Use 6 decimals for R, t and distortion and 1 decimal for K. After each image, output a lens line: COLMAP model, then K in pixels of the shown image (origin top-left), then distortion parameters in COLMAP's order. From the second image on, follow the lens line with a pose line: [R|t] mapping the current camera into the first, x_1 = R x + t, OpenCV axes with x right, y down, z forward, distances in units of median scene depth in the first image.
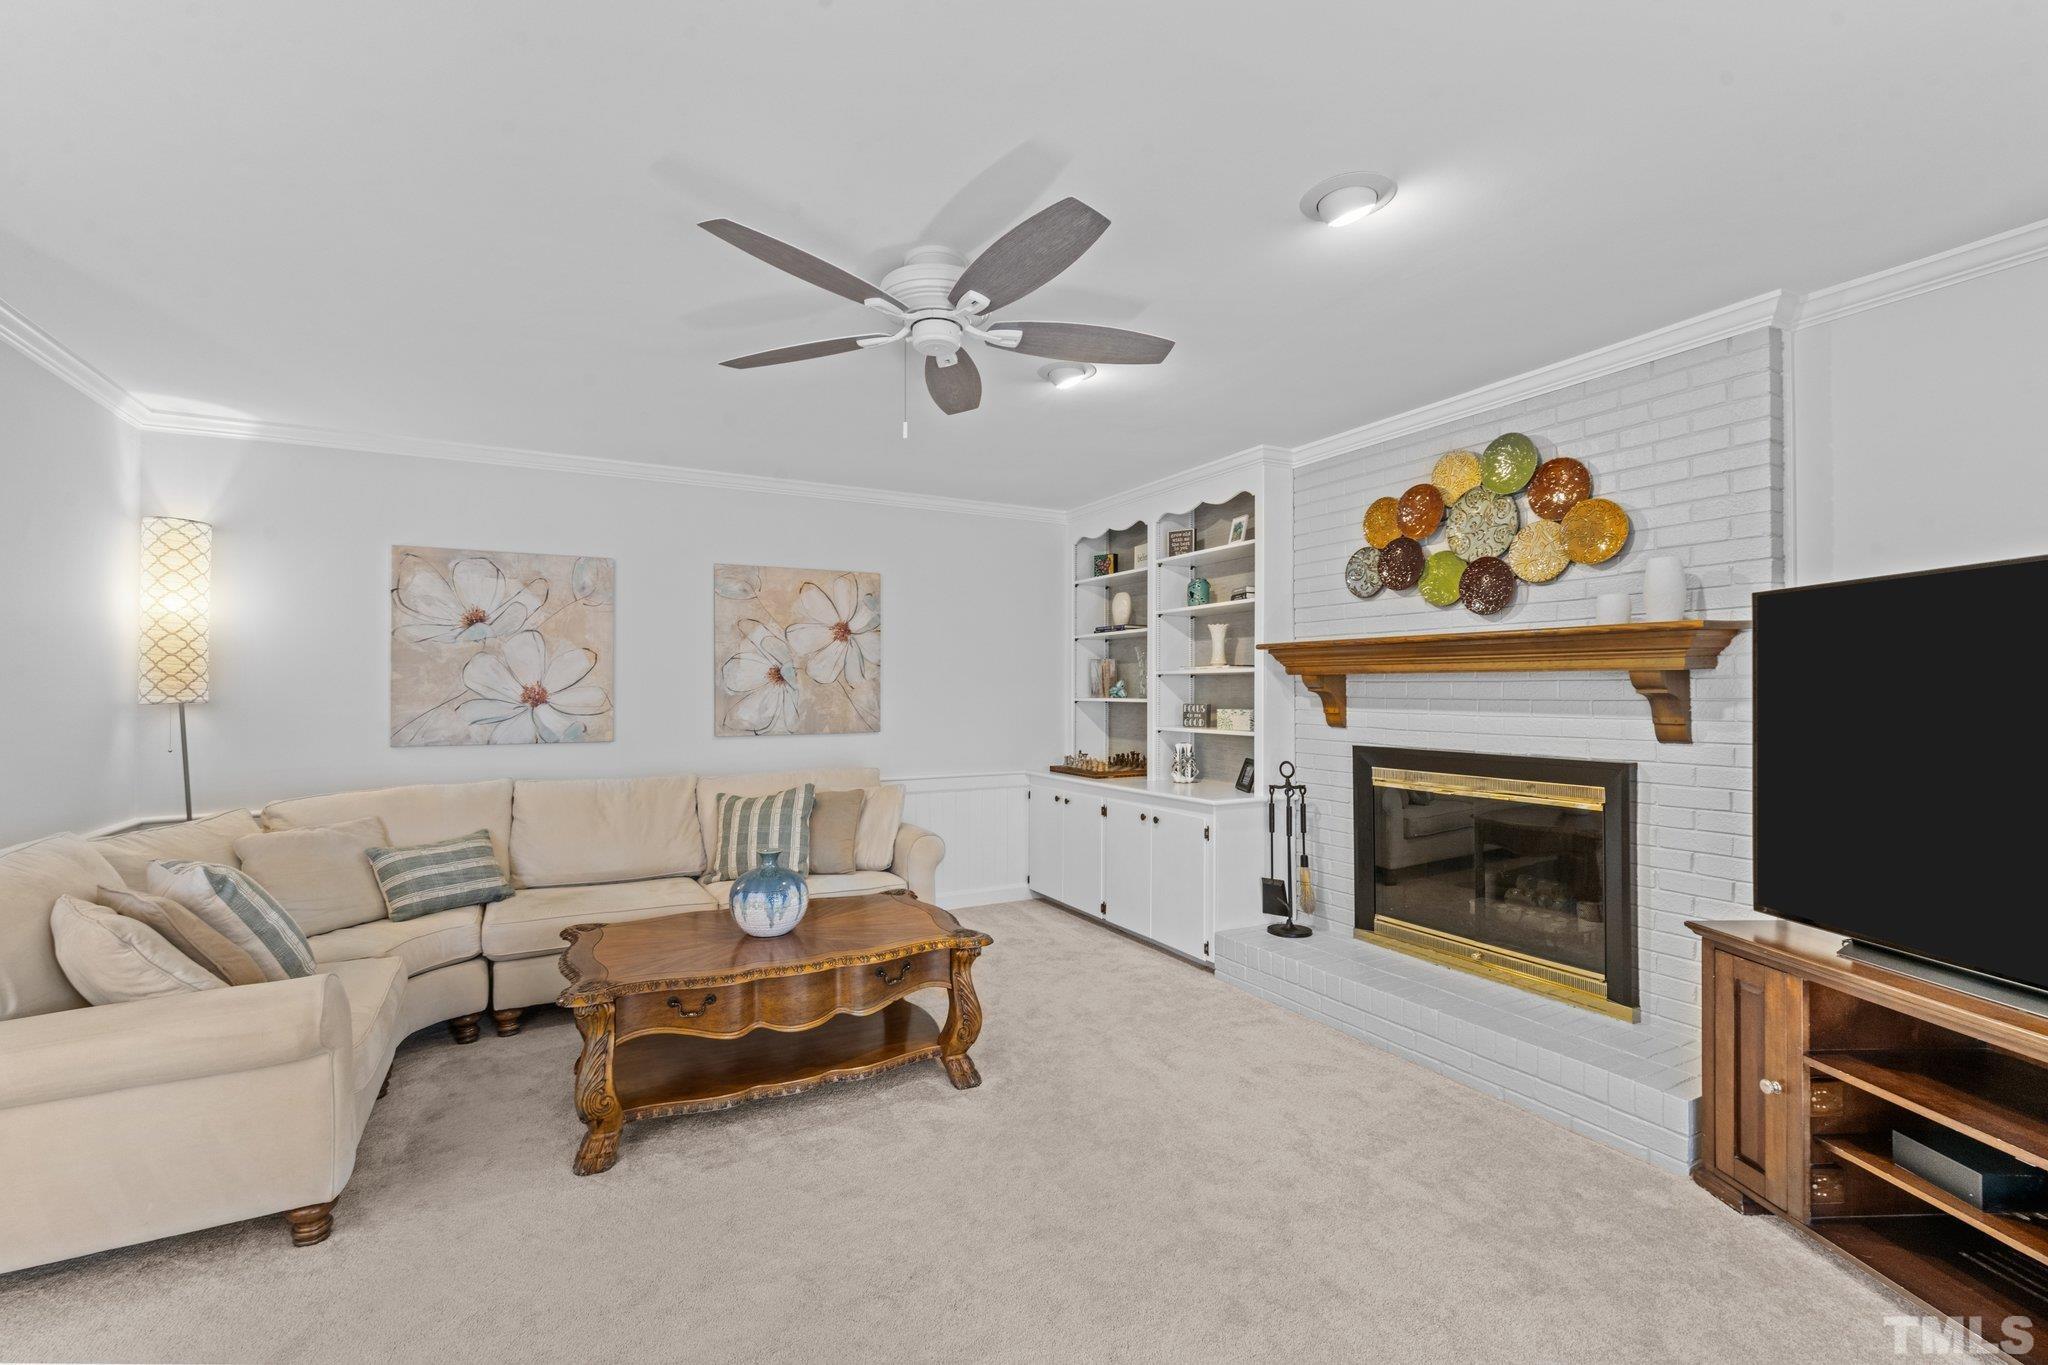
lens RADIAL K [[878.4, 0, 1035.3], [0, 878.4, 682.1], [0, 0, 1]] dist [0.003836, 0.000693]
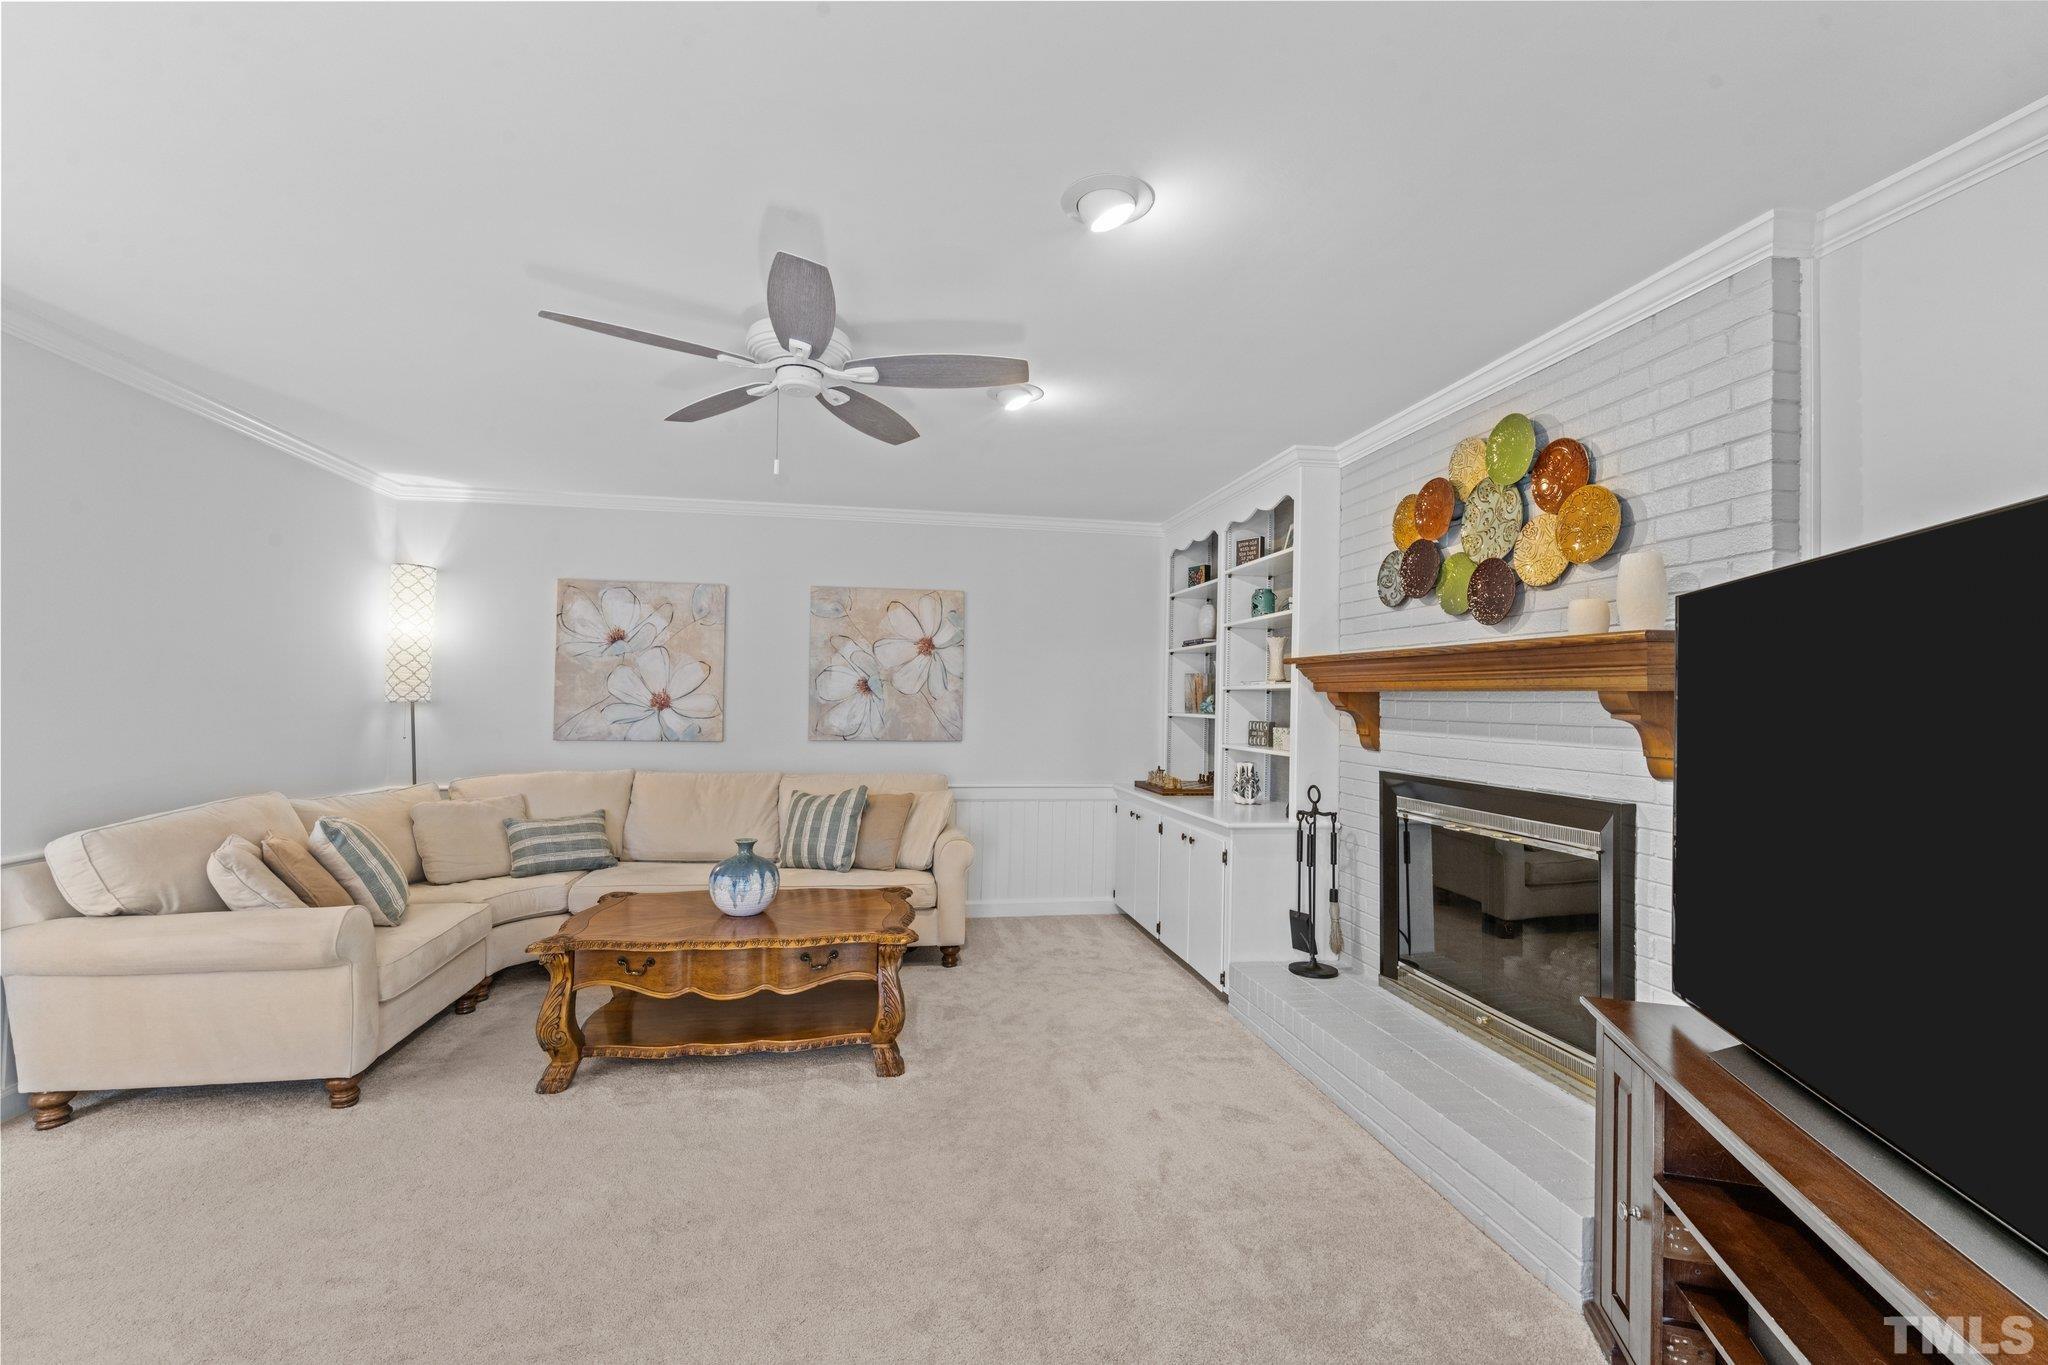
lens RADIAL K [[878.4, 0, 1036.1], [0, 878.4, 682.9], [0, 0, 1]] dist [0.003836, 0.000693]
pose [[0.947474, 0.009834, -0.319683, 0.327446], [-0.014331, 0.999829, -0.011717, -0.002639], [0.319513, 0.015683, 0.947452, 0.034050]]
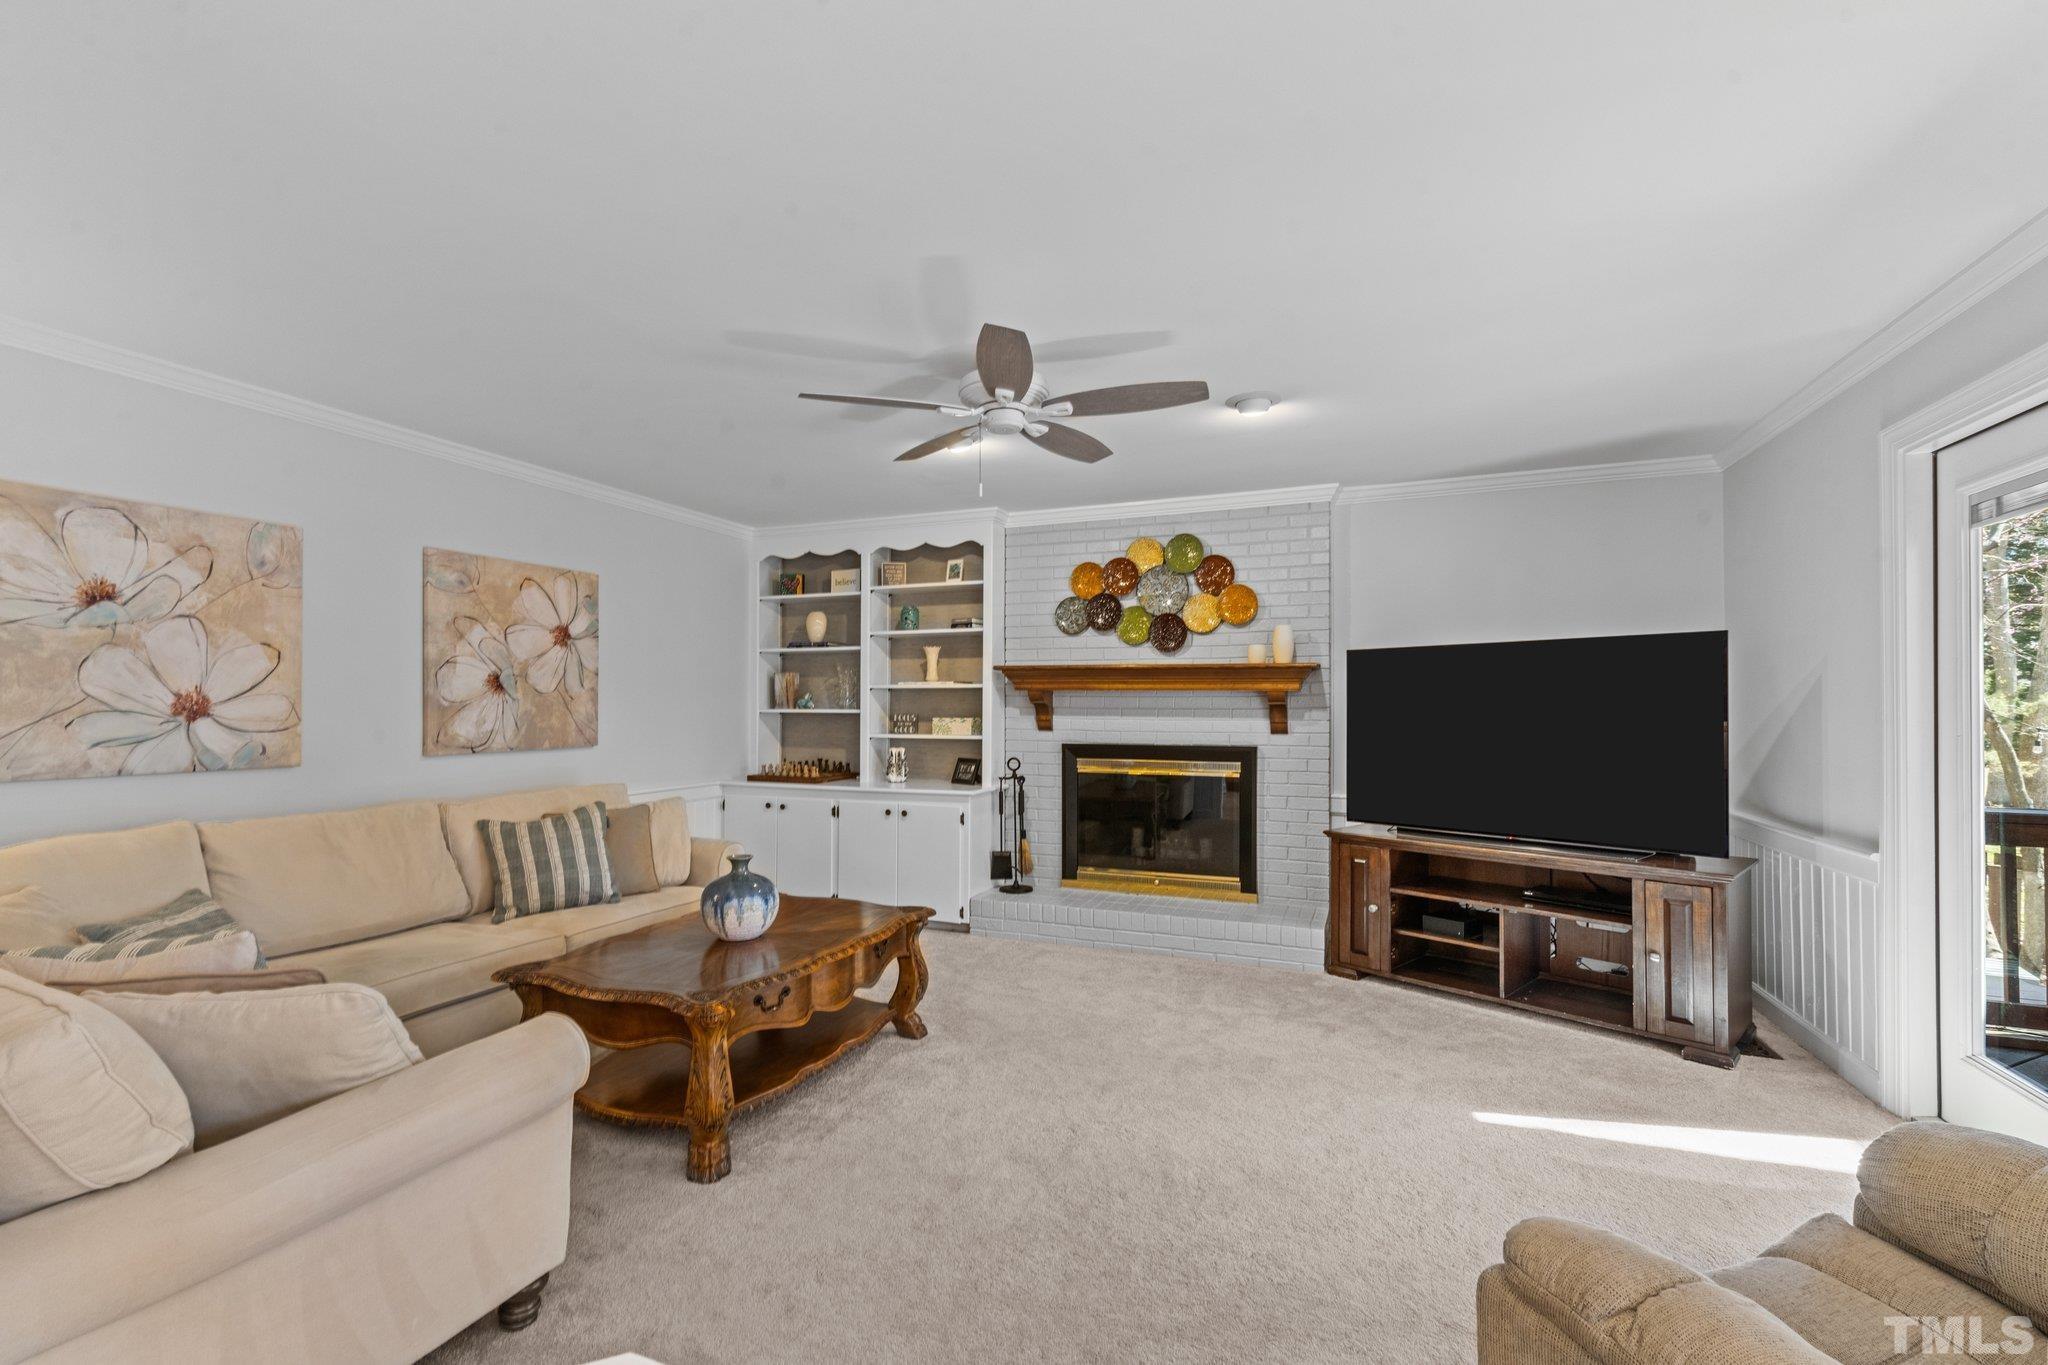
lens RADIAL K [[878.4, 0, 1028.3], [0, 878.4, 698.0], [0, 0, 1]] dist [0.003836, 0.000693]
pose [[0.772480, 0.006775, 0.635003, -0.551586], [-0.008435, 0.999964, -0.000408, 0.003712], [-0.634983, -0.005041, 0.772510, -0.001812]]
